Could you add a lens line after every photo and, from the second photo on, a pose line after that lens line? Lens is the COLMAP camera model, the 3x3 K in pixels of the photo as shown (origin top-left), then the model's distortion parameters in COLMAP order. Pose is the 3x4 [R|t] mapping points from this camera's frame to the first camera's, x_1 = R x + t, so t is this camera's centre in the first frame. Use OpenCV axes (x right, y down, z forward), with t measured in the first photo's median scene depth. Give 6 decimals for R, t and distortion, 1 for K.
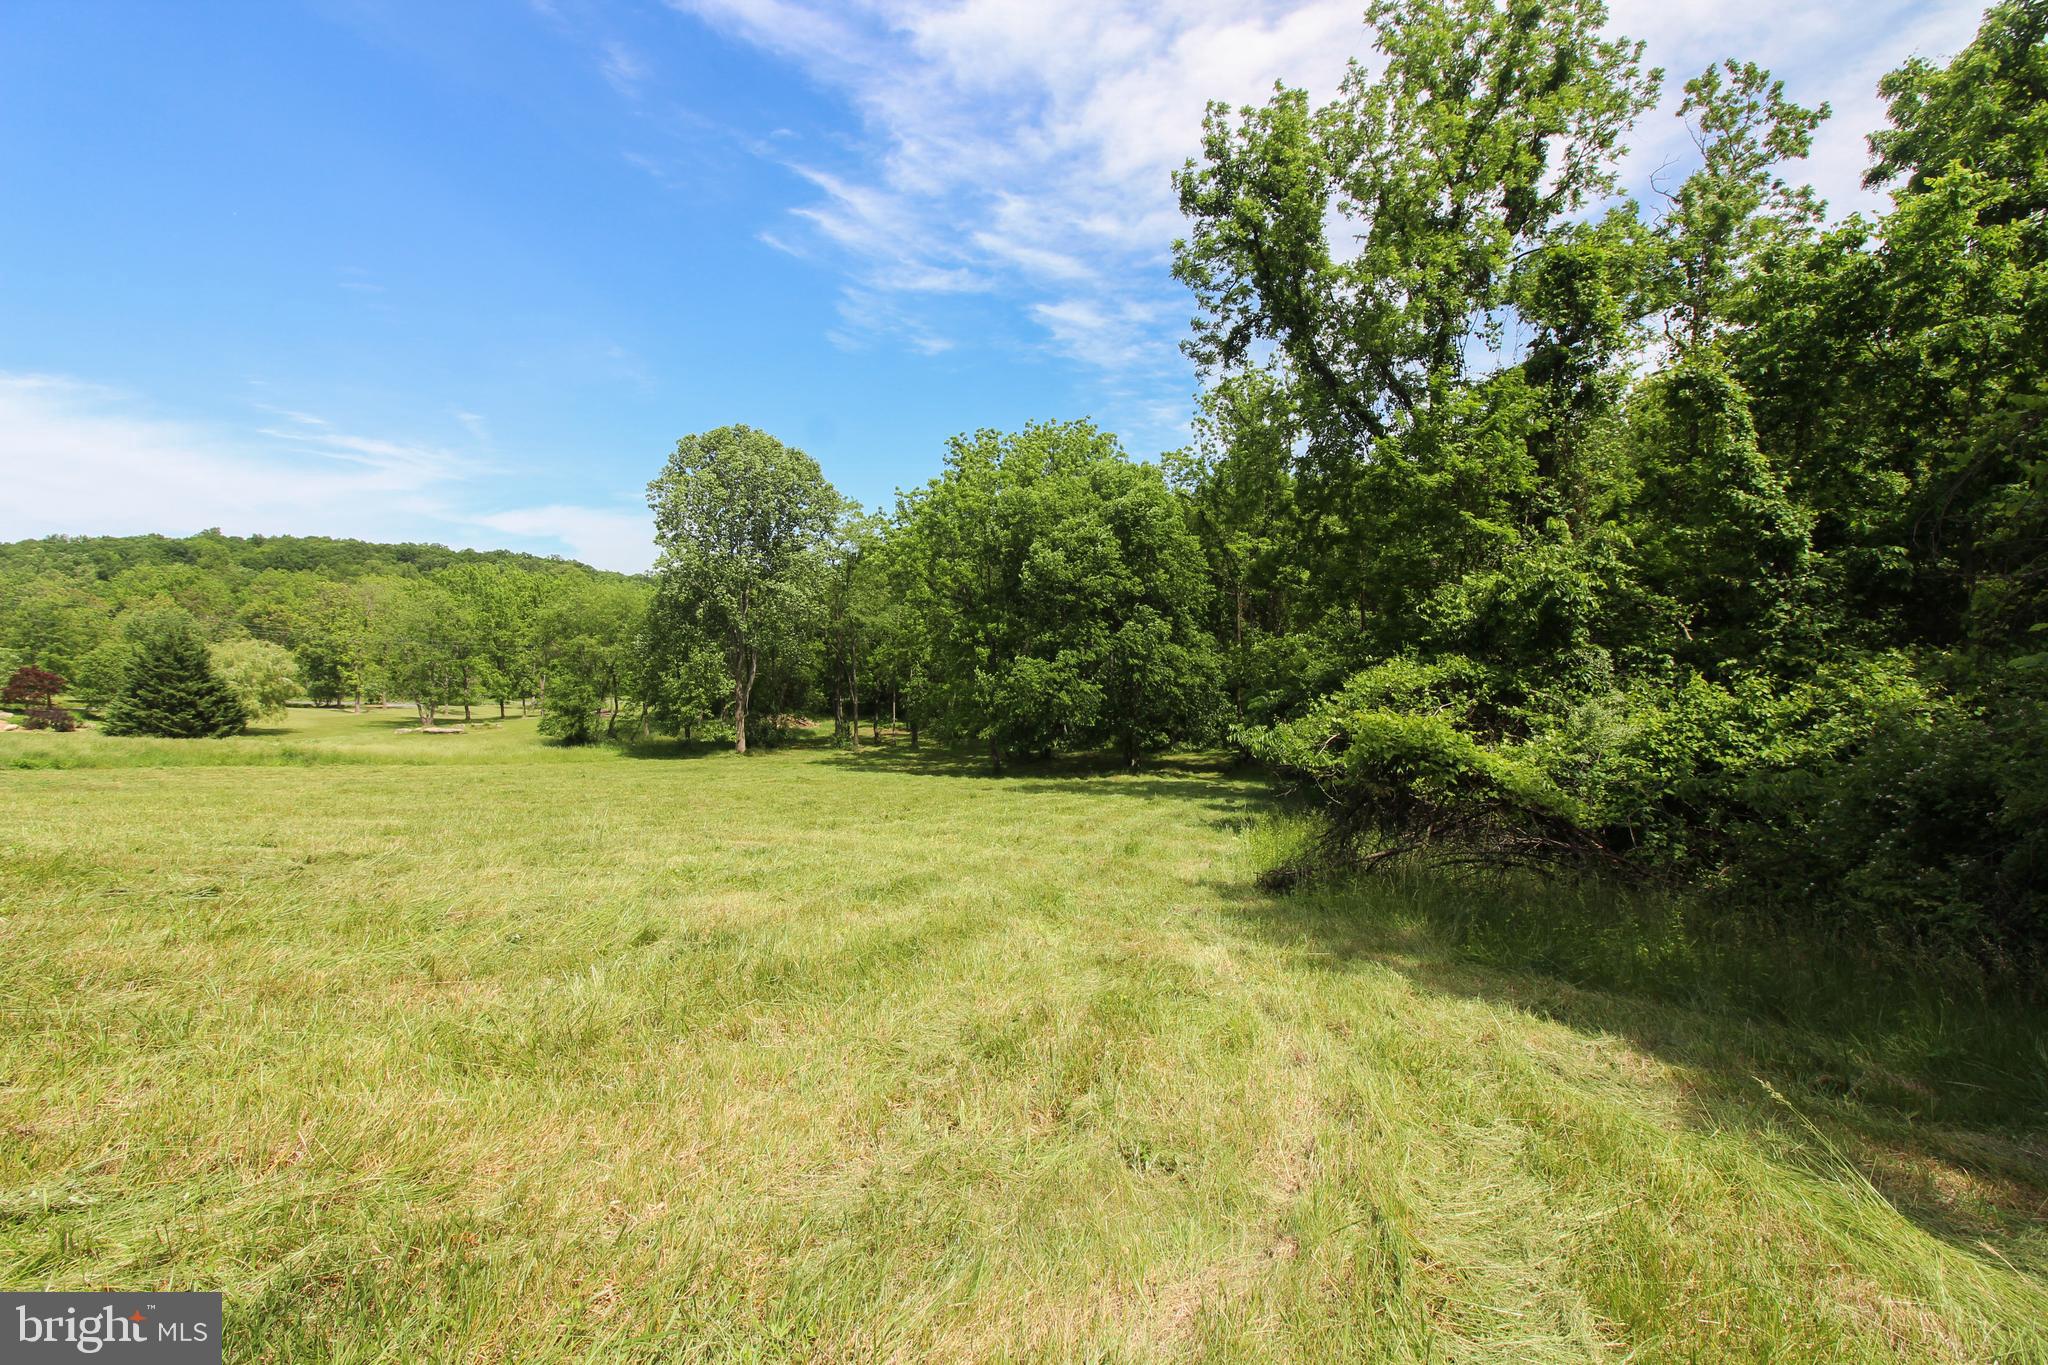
lens RADIAL K [[983.9, 0, 1025.8], [0, 983.9, 639.7], [0, 0, 1]] dist [-0.000791, -0.009104]
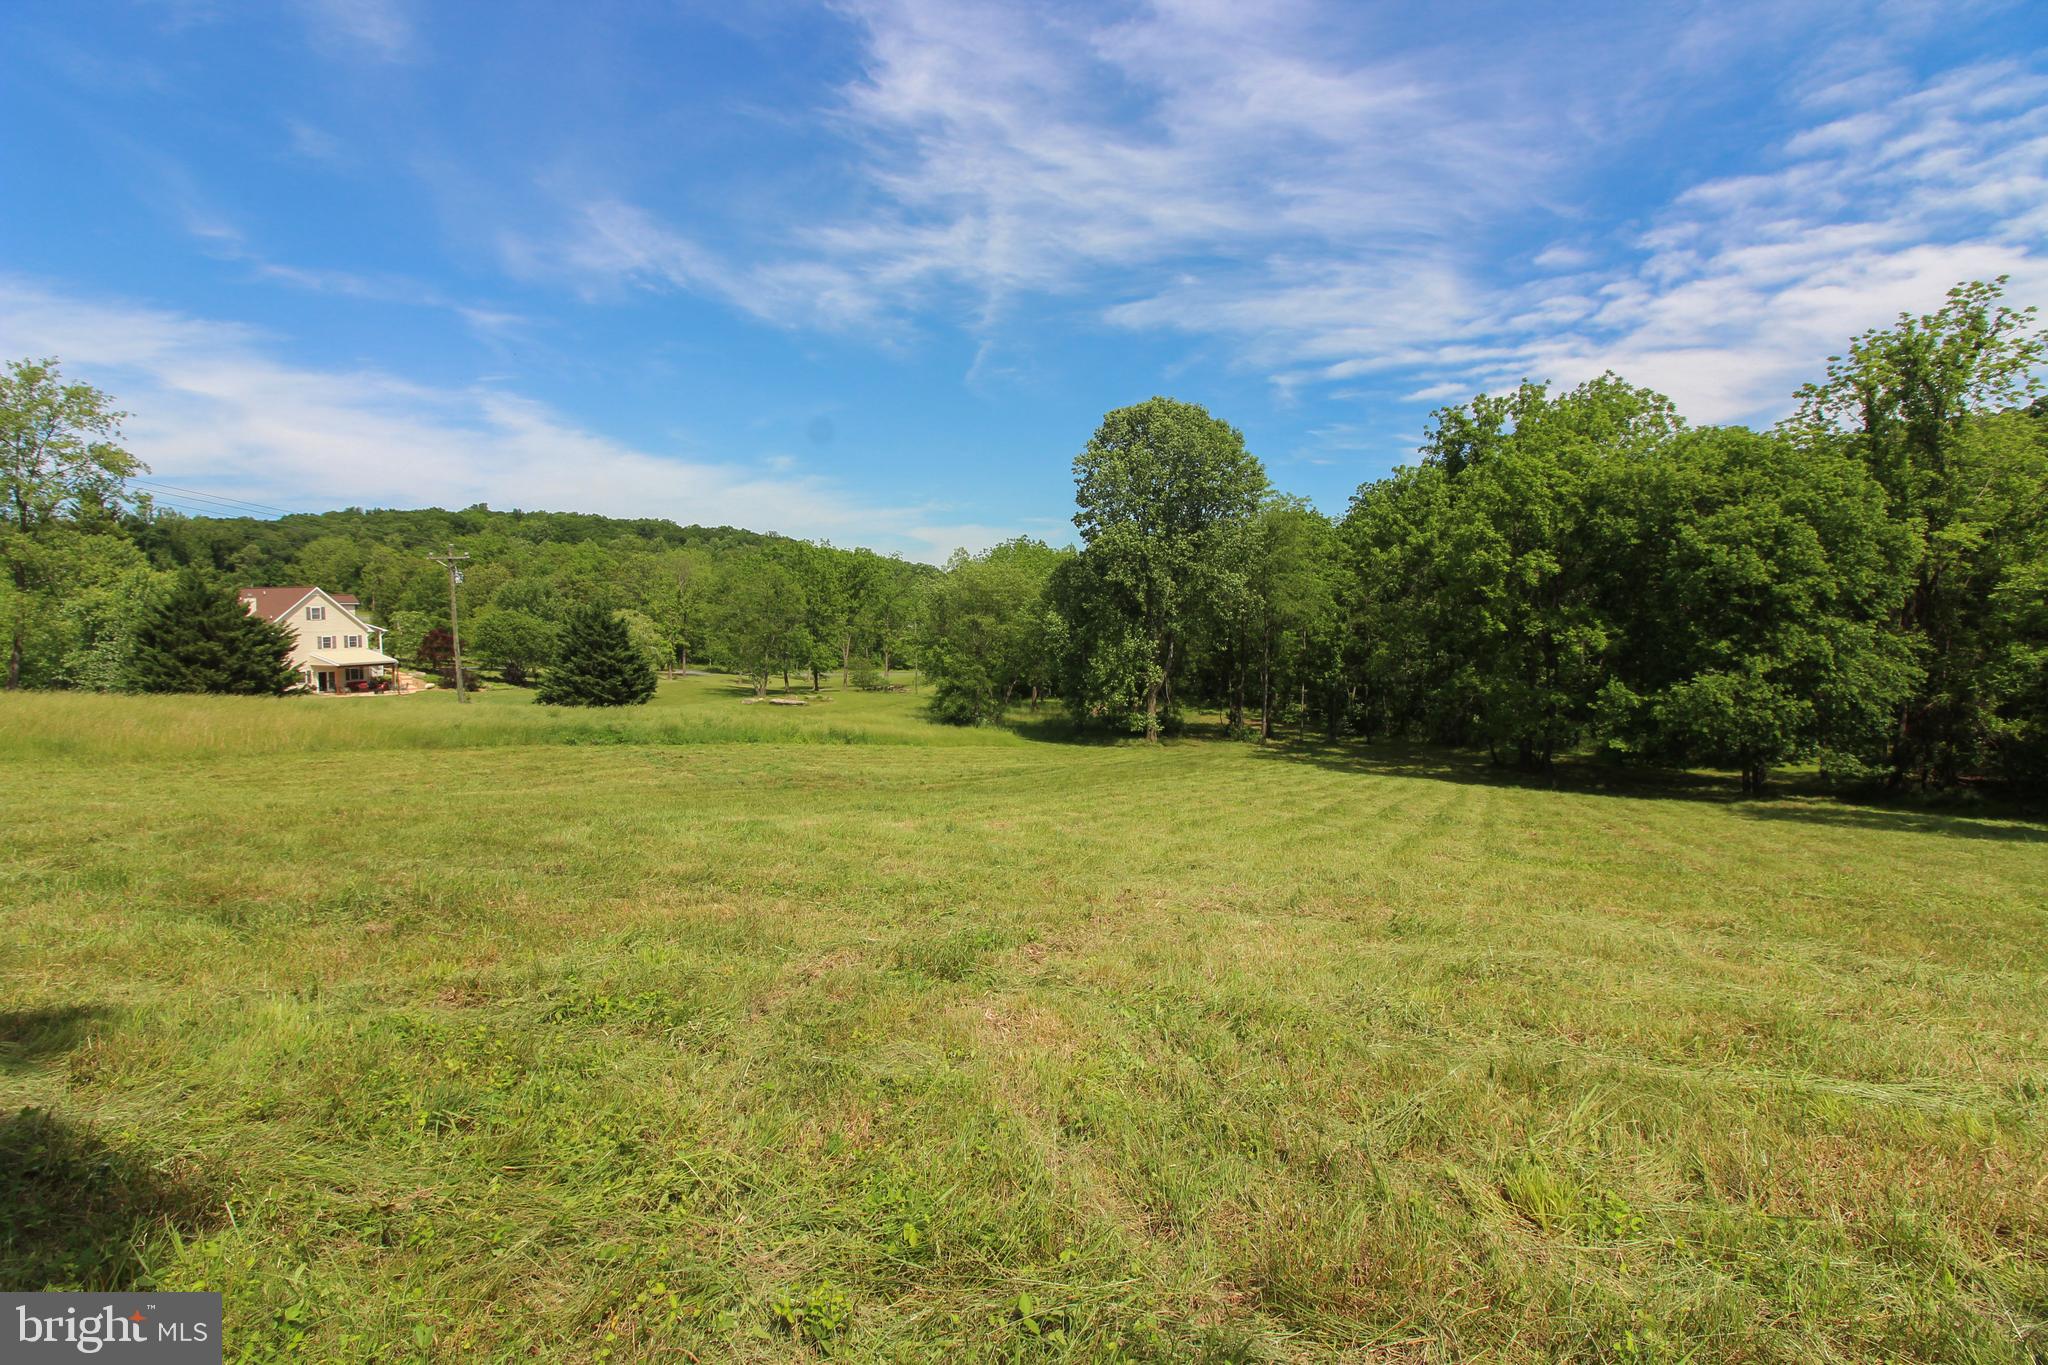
lens RADIAL K [[951.7, 0, 1024.0], [0, 951.7, 682.5], [0, 0, 1]] dist [-0.000028, -0.000031]
pose [[0.990270, 0.035940, -0.134439, -0.471883], [-0.027225, 0.997441, 0.066105, -0.001079], [0.136471, -0.061802, 0.988714, 0.099792]]
